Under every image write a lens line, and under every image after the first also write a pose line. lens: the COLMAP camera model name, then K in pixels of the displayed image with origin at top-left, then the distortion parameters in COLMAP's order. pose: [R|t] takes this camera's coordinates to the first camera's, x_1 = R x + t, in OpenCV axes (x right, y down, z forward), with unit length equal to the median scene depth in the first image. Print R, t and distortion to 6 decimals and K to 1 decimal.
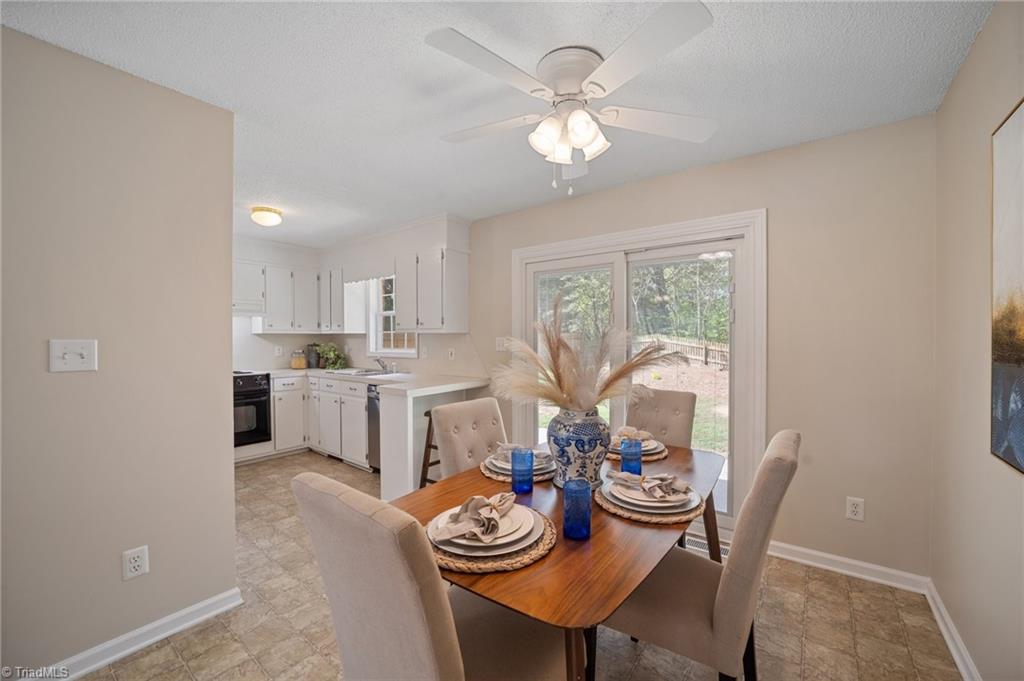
lens RADIAL K [[397.3, 0, 519.9], [0, 397.3, 341.8], [0, 0, 1]] dist [-0.011328, 0.001741]
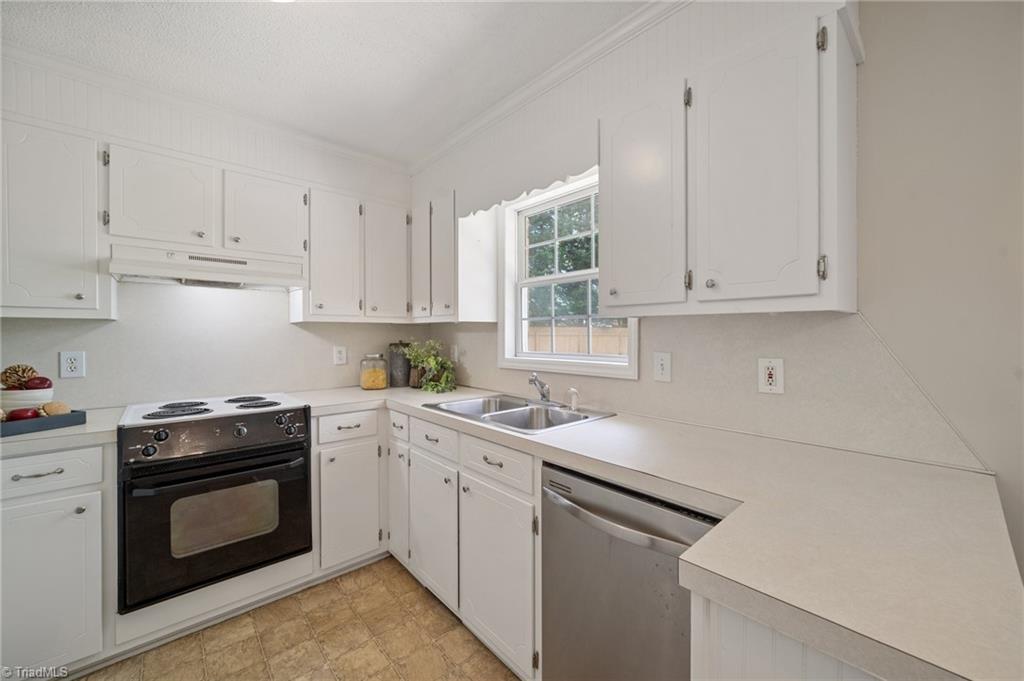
lens RADIAL K [[397.3, 0, 538.9], [0, 397.3, 332.7], [0, 0, 1]] dist [-0.011328, 0.001741]
pose [[0.988742, -0.000538, -0.149632, -0.267706], [-0.001317, 0.999924, -0.012298, -0.001466], [0.149627, 0.012357, 0.988665, 0.523802]]
